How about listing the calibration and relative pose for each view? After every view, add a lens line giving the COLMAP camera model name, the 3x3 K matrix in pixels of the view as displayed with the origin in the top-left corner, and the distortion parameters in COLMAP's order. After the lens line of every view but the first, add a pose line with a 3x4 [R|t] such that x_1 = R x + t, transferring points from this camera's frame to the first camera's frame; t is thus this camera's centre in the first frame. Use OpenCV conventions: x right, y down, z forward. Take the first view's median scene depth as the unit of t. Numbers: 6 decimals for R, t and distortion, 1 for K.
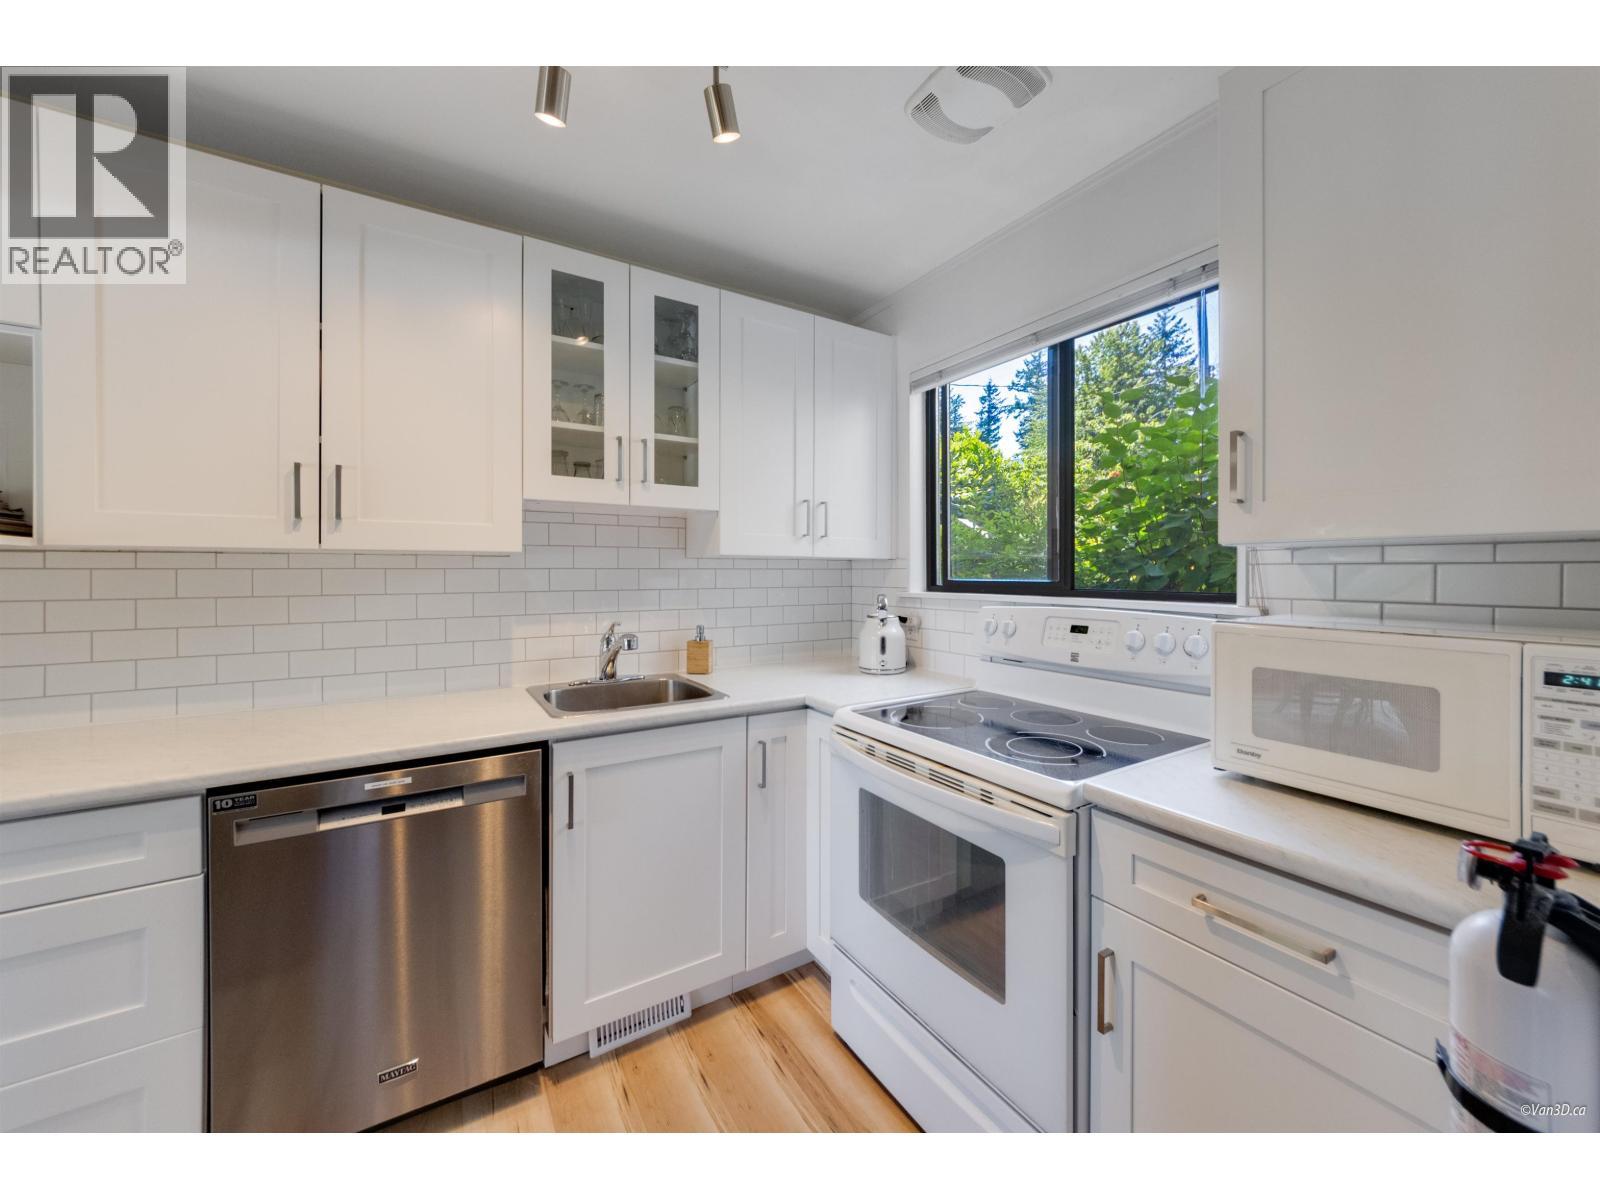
lens RADIAL K [[615.8, 0, 804.7], [0, 615.8, 584.4], [0, 0, 1]] dist [-0.003326, -0.000844]
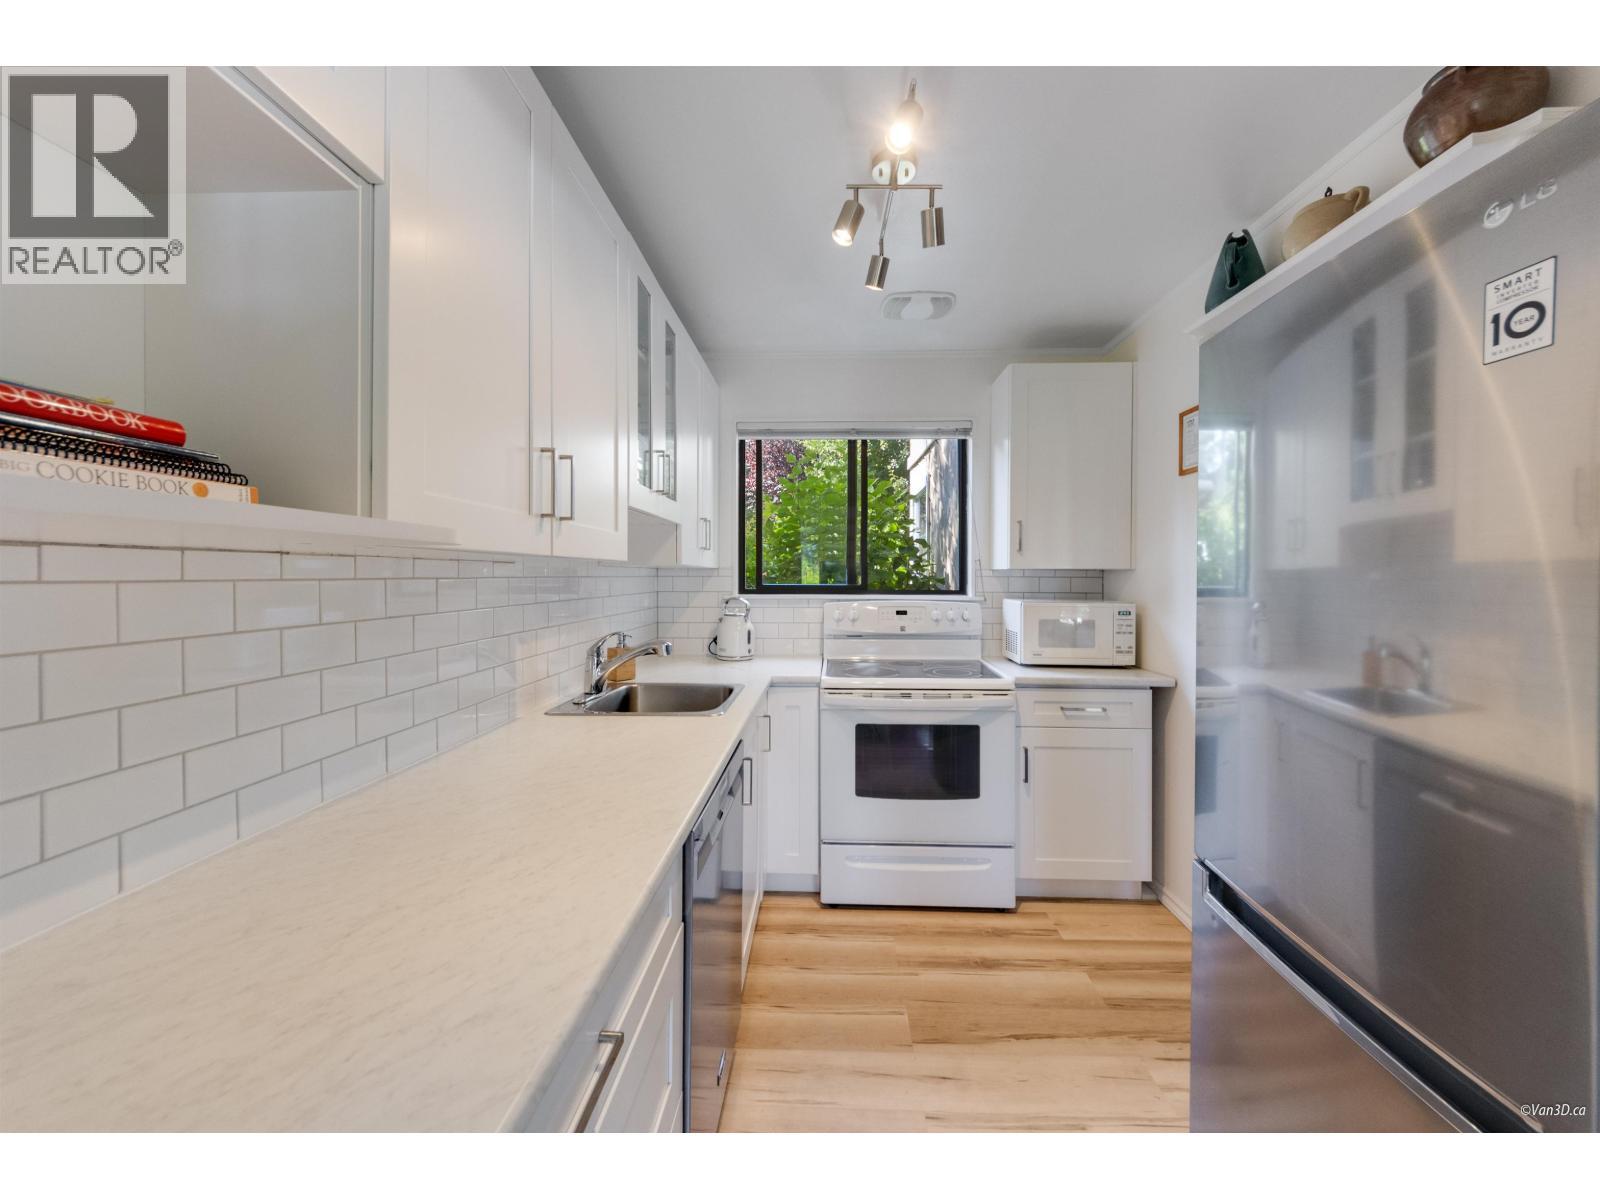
lens RADIAL K [[615.8, 0, 806.6], [0, 615.8, 586.9], [0, 0, 1]] dist [-0.003326, -0.000844]
pose [[0.560404, -0.012901, 0.828119, -1.227411], [0.012018, 0.999900, 0.007445, -0.017966], [-0.828132, 0.005780, 0.560503, 0.254271]]
